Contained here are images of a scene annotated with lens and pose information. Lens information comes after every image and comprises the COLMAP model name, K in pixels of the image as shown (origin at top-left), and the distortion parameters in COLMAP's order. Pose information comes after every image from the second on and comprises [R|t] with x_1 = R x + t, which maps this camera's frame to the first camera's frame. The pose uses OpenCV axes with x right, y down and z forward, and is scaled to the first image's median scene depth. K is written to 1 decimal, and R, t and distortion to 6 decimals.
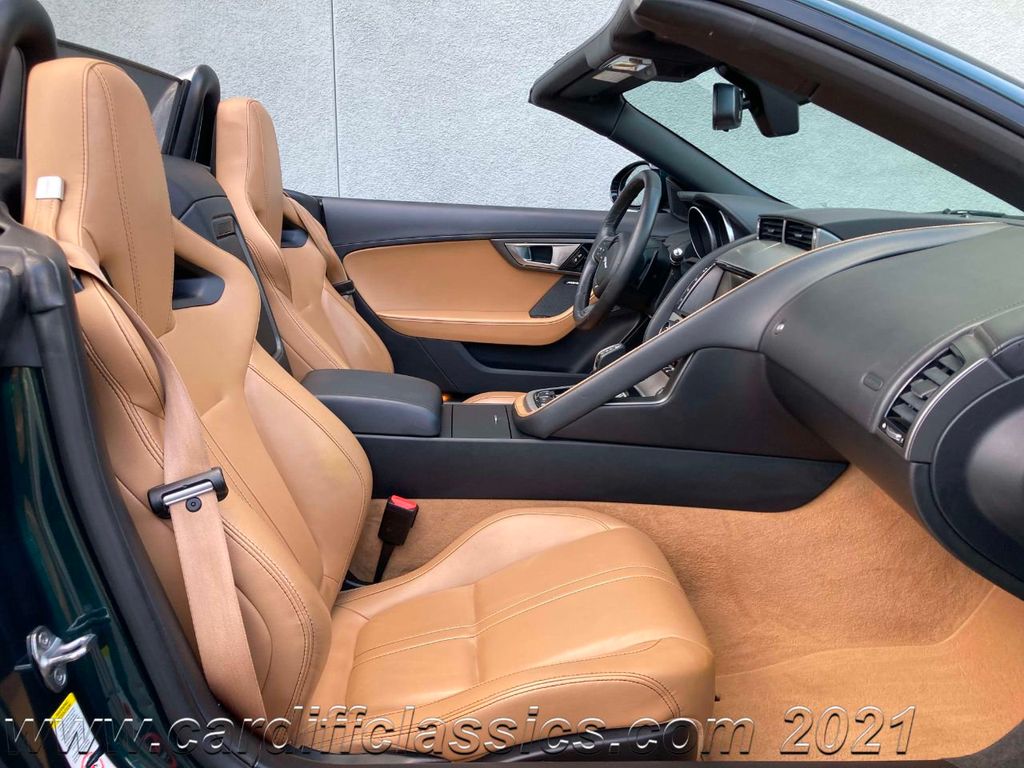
lens RADIAL K [[849.6, 0, 512.0], [0, 849.6, 384.0], [0, 0, 1]] dist [0.050937, -0.074528]
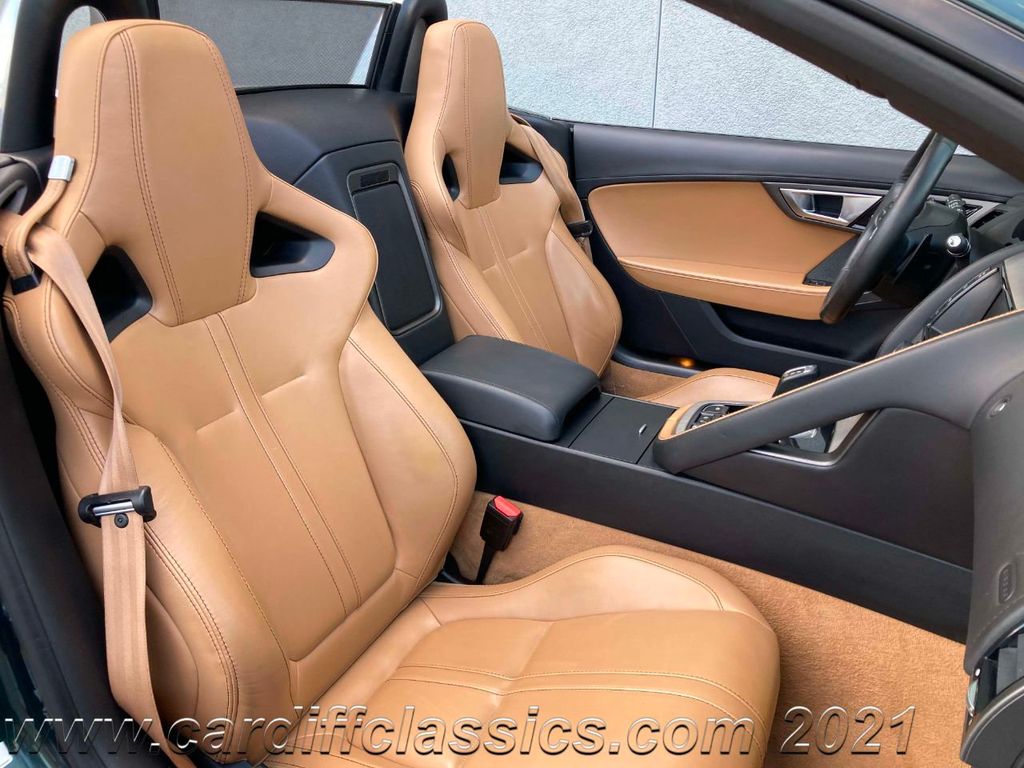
lens RADIAL K [[845.2, 0, 510.0], [0, 845.2, 393.5], [0, 0, 1]] dist [0.013223, -0.010979]
pose [[0.868779, 0.184881, -0.459393, 0.251190], [-0.113792, 0.977401, 0.178155, -0.130681], [0.481948, -0.102503, 0.870183, 0.237614]]
